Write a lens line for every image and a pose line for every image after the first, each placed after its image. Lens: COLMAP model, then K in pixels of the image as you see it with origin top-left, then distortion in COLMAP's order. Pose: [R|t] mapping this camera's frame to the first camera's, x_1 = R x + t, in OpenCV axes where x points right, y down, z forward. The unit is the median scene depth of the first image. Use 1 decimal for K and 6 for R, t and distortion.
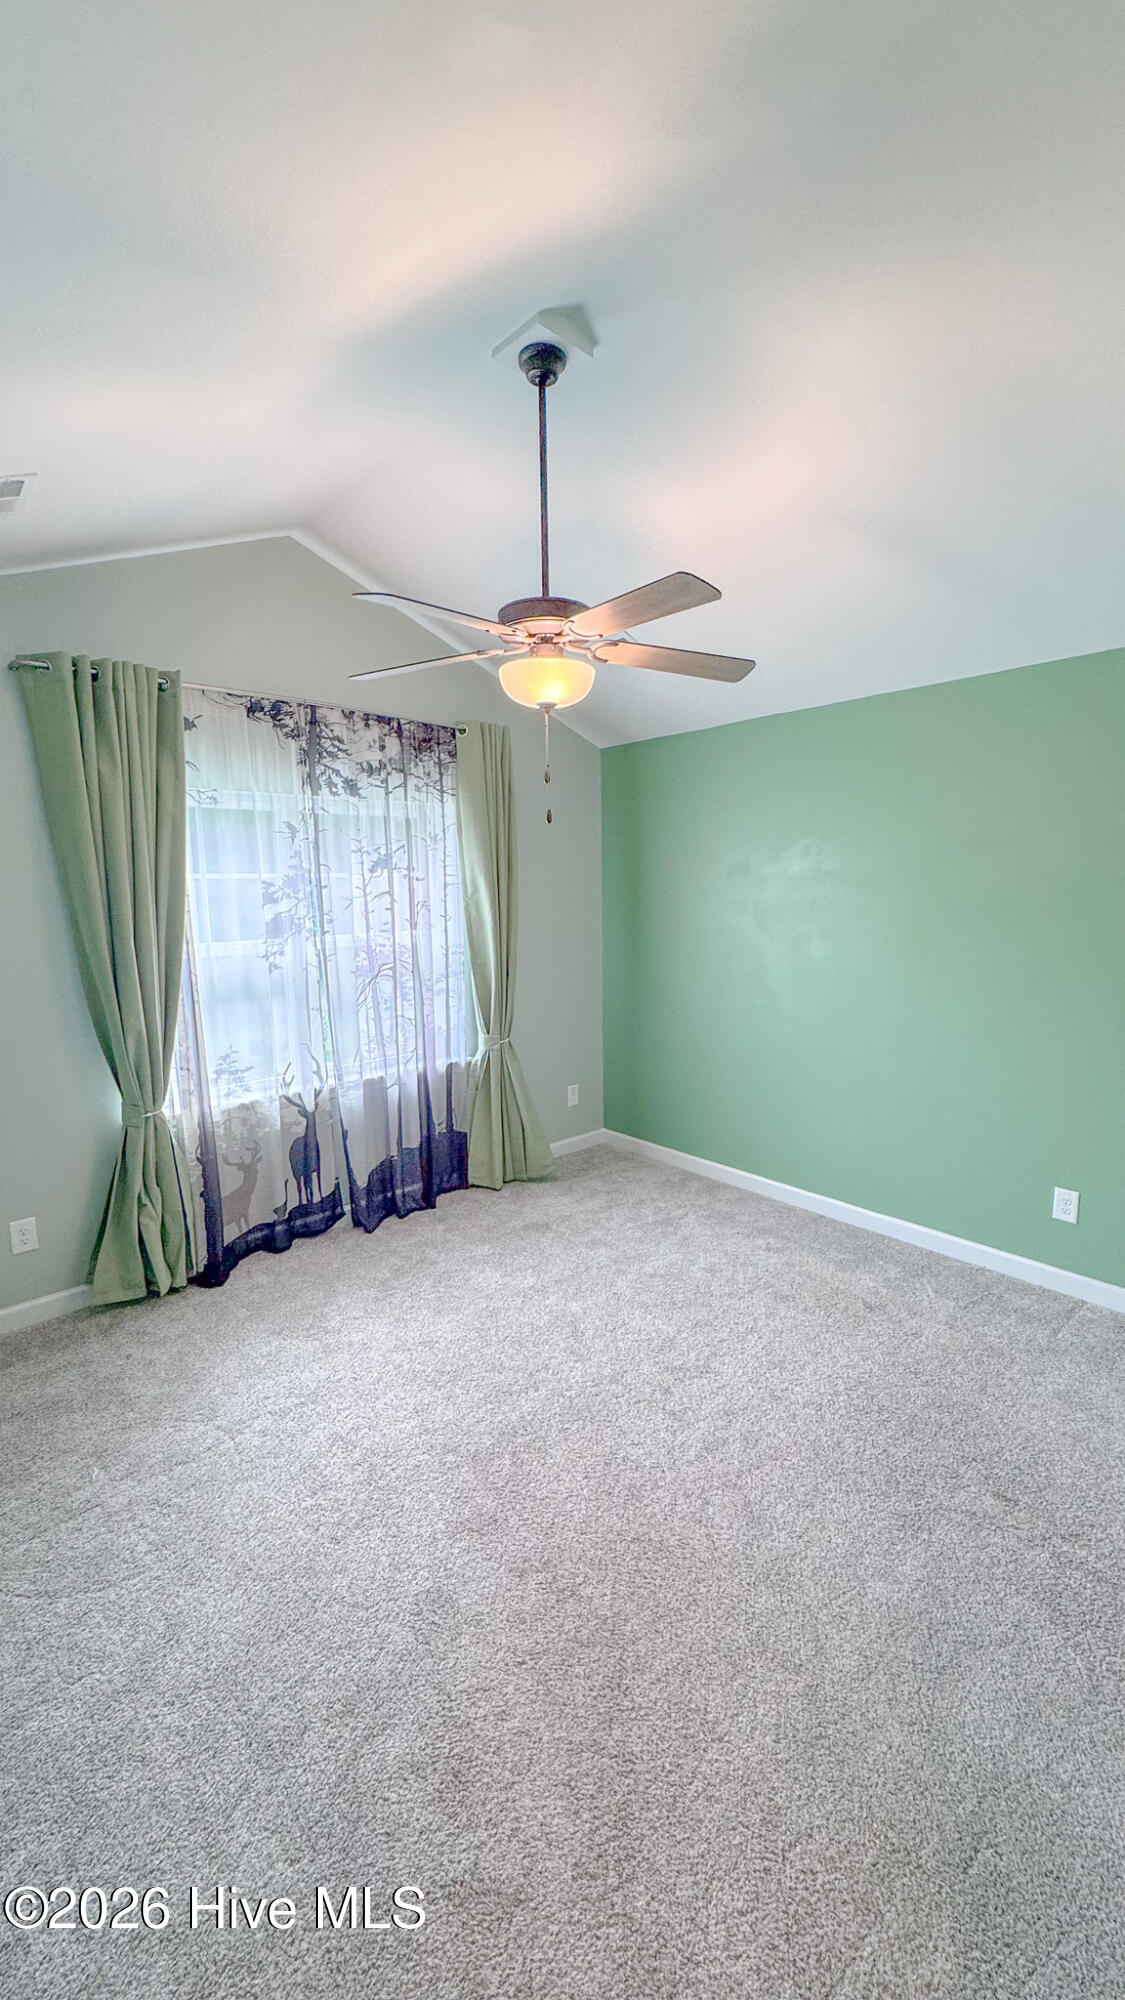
lens RADIAL K [[794.1, 0, 561.1], [0, 794.1, 1000.1], [0, 0, 1]] dist [-0.002723, 0.000498]
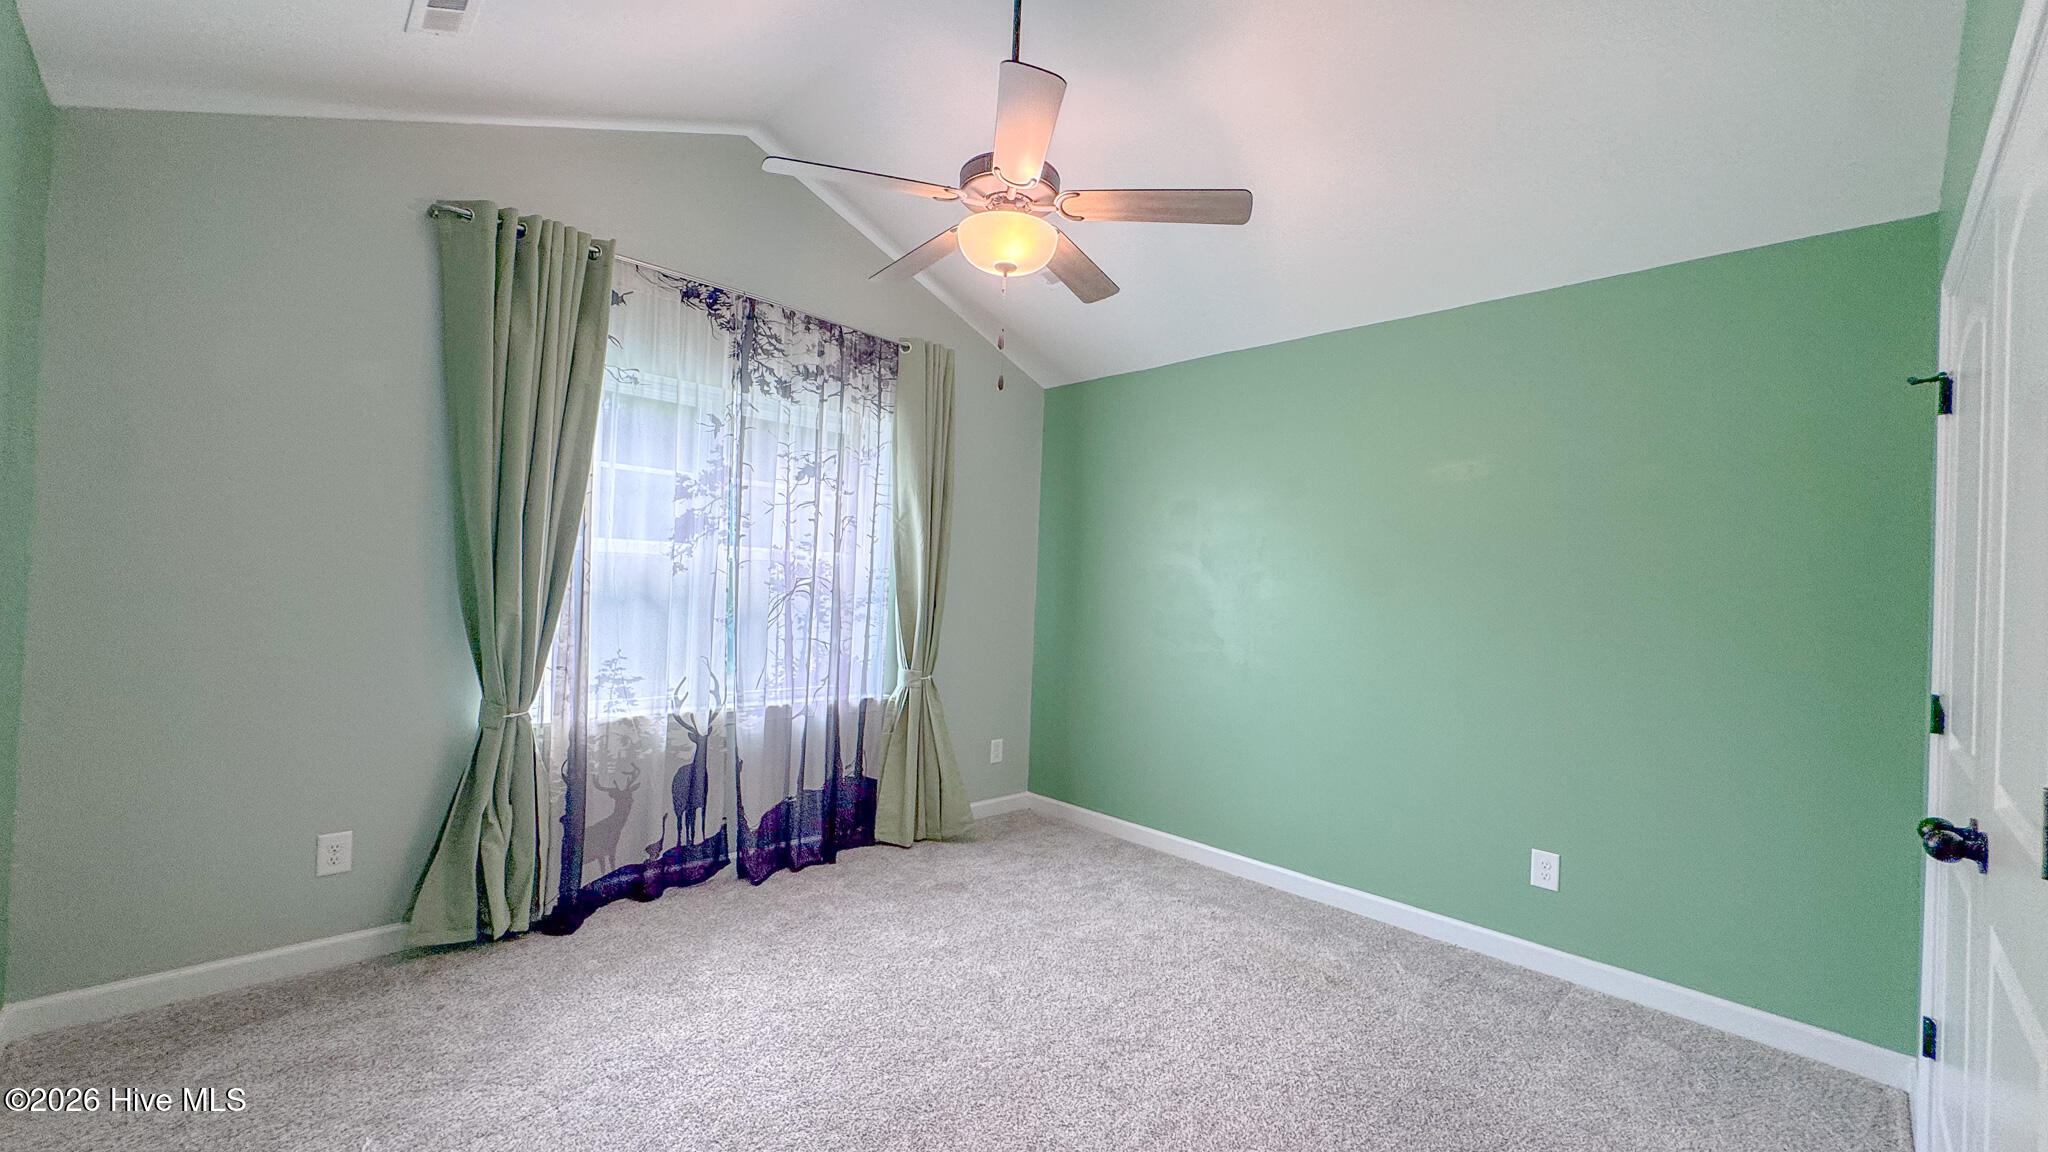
lens RADIAL K [[813.2, 0, 1024.0], [0, 813.2, 576.0], [0, 0, 1]] dist [-0.002723, 0.000498]
pose [[0.997139, 0.058406, 0.047980, -0.014294], [-0.050235, 0.986367, -0.156705, 0.093952], [-0.056479, 0.153846, 0.986479, 0.067141]]
